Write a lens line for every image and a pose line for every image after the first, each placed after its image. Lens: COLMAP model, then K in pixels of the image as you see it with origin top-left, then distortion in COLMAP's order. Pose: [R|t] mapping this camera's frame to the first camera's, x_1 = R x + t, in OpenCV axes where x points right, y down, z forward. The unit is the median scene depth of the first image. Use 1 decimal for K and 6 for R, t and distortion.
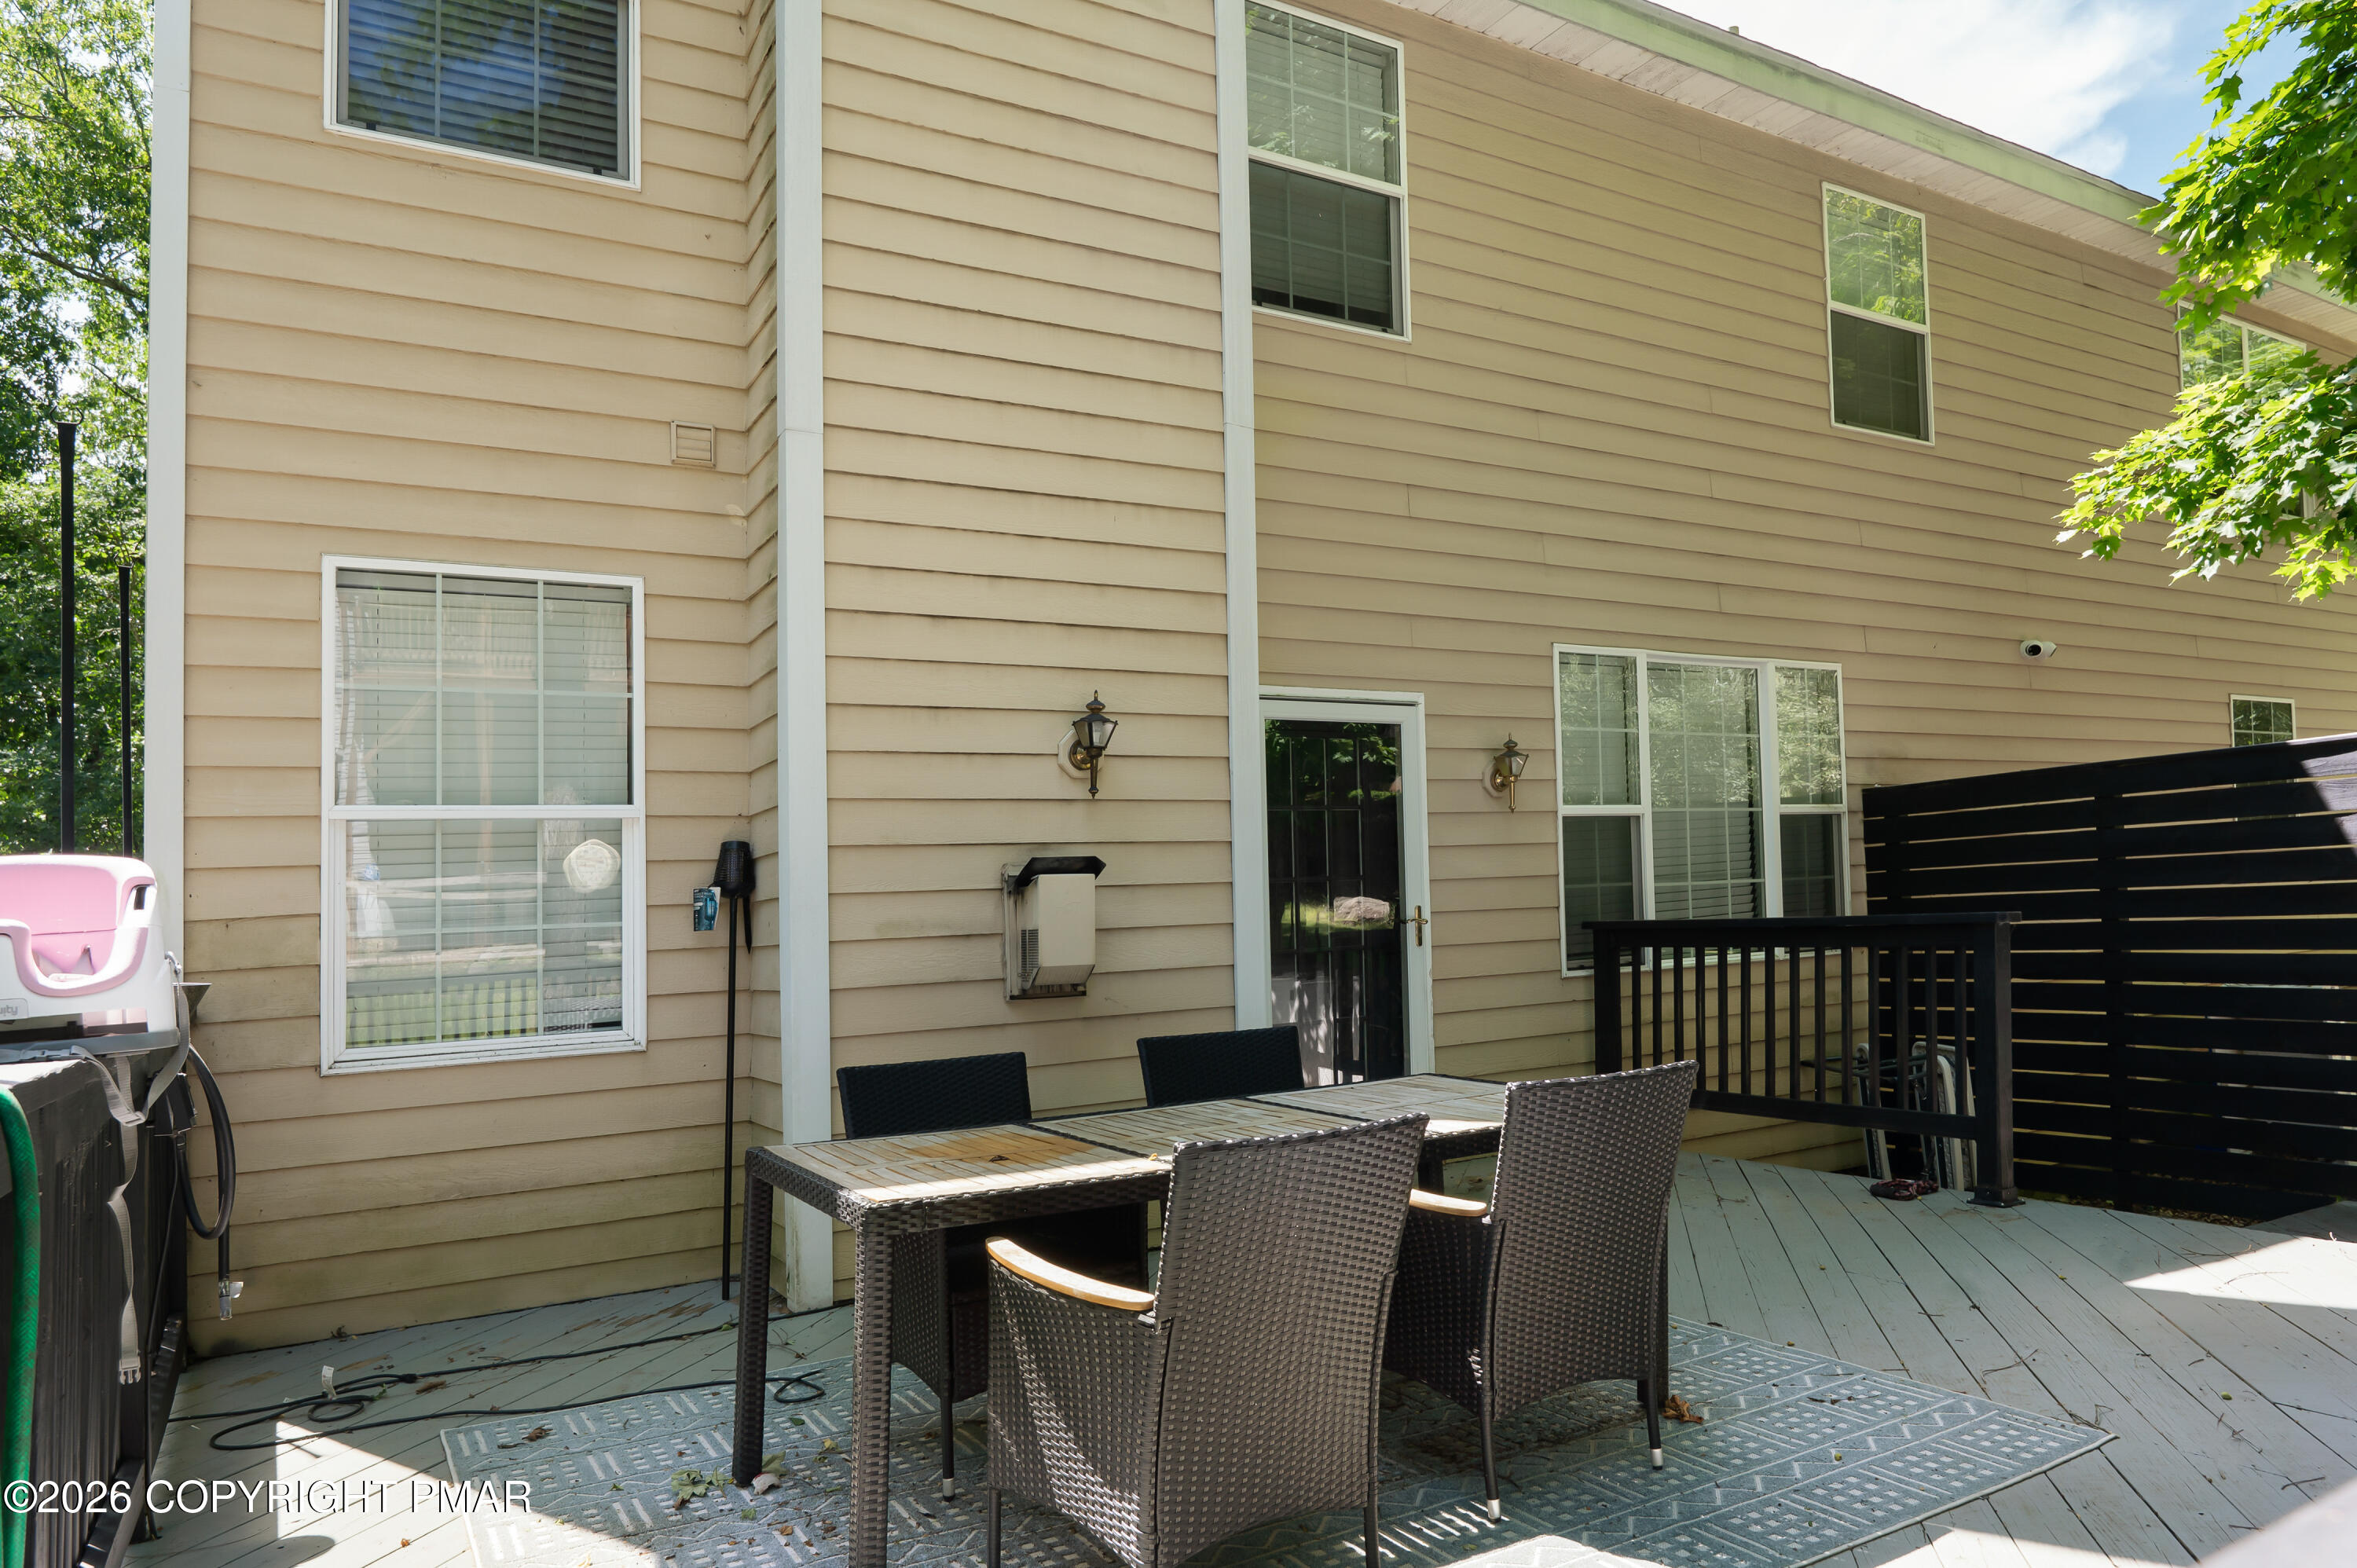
lens RADIAL K [[1473.0, 0, 1187.6], [0, 1473.0, 844.1], [0, 0, 1]] dist [-0.001371, -0.000547]
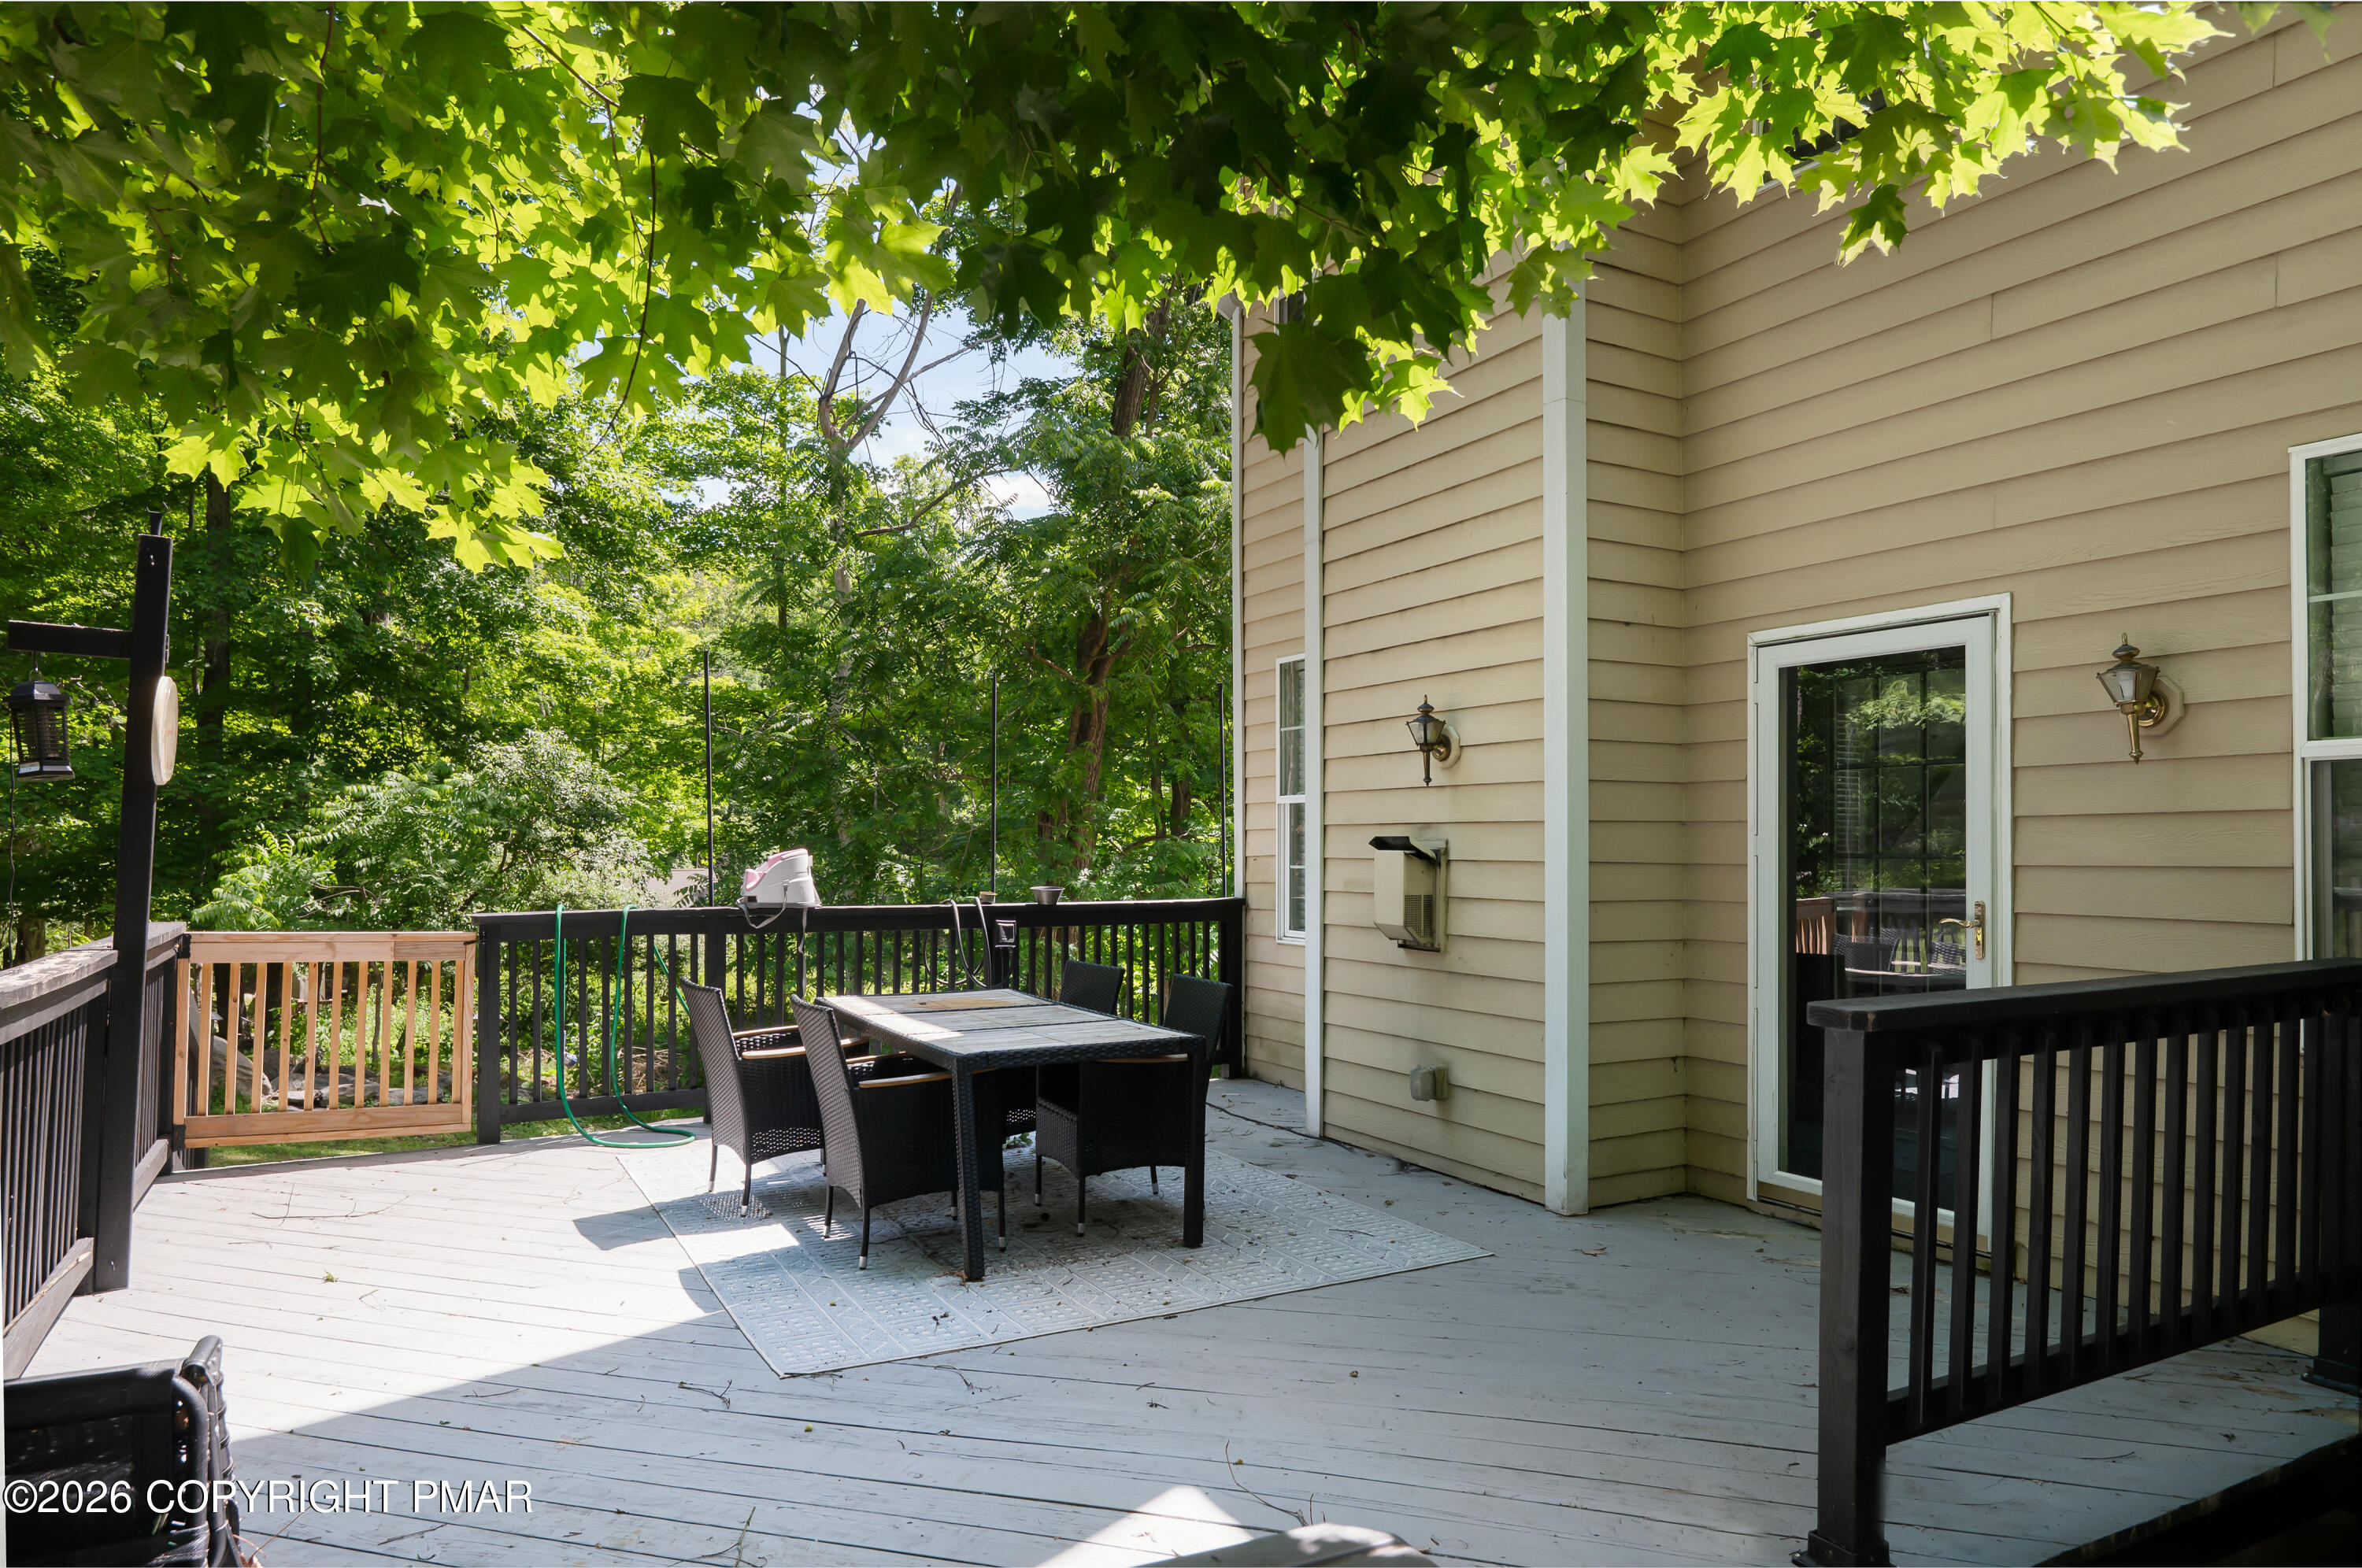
lens RADIAL K [[1476.0, 0, 1190.1], [0, 1476.0, 844.2], [0, 0, 1]] dist [-0.001371, -0.000547]
pose [[-0.016886, 0.034727, -0.999254, 0.831356], [0.039953, 0.998622, 0.034029, -0.025913], [0.999059, -0.039348, -0.018250, 0.630169]]
